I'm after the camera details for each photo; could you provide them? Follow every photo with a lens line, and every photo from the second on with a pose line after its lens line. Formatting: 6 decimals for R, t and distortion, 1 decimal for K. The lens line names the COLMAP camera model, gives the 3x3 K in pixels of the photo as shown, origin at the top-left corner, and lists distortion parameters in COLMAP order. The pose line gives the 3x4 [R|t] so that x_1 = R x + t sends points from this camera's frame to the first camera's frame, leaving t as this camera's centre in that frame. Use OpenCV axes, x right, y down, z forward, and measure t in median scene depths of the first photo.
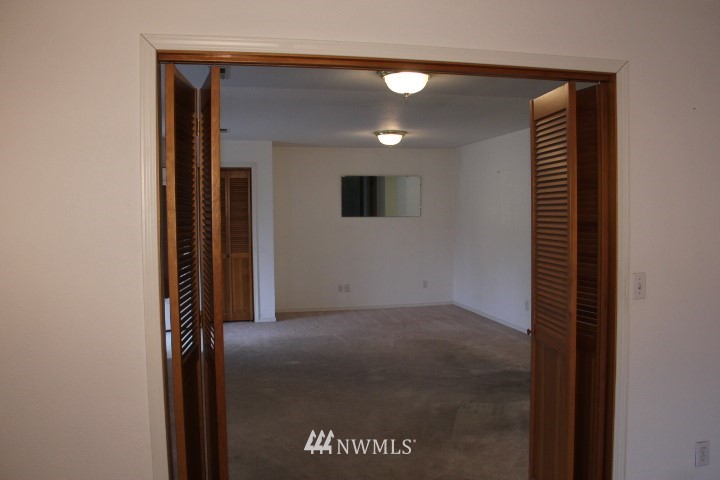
lens RADIAL K [[594.4, 0, 360.0], [0, 594.4, 240.0], [0, 0, 1]] dist [-0.111021, 0.009753]
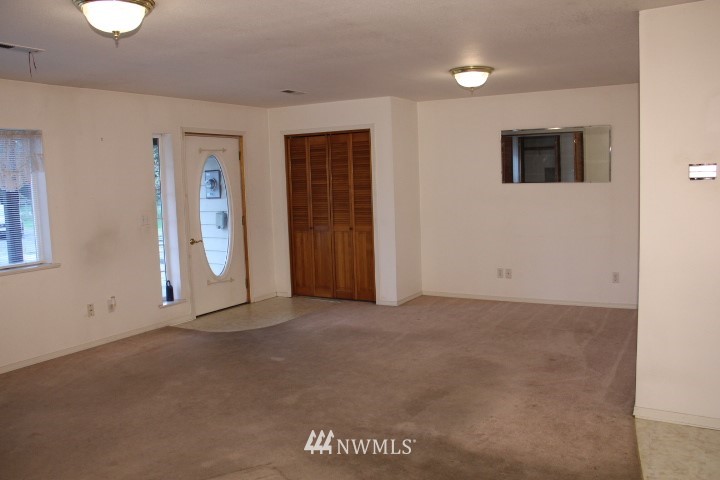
lens RADIAL K [[594.4, 0, 360.0], [0, 594.4, 240.0], [0, 0, 1]] dist [-0.111021, 0.009753]
pose [[0.735376, 0.053018, -0.675582, 0.405042], [-0.005112, 0.997340, 0.072705, -0.021544], [0.677640, -0.050012, 0.733692, 0.334414]]
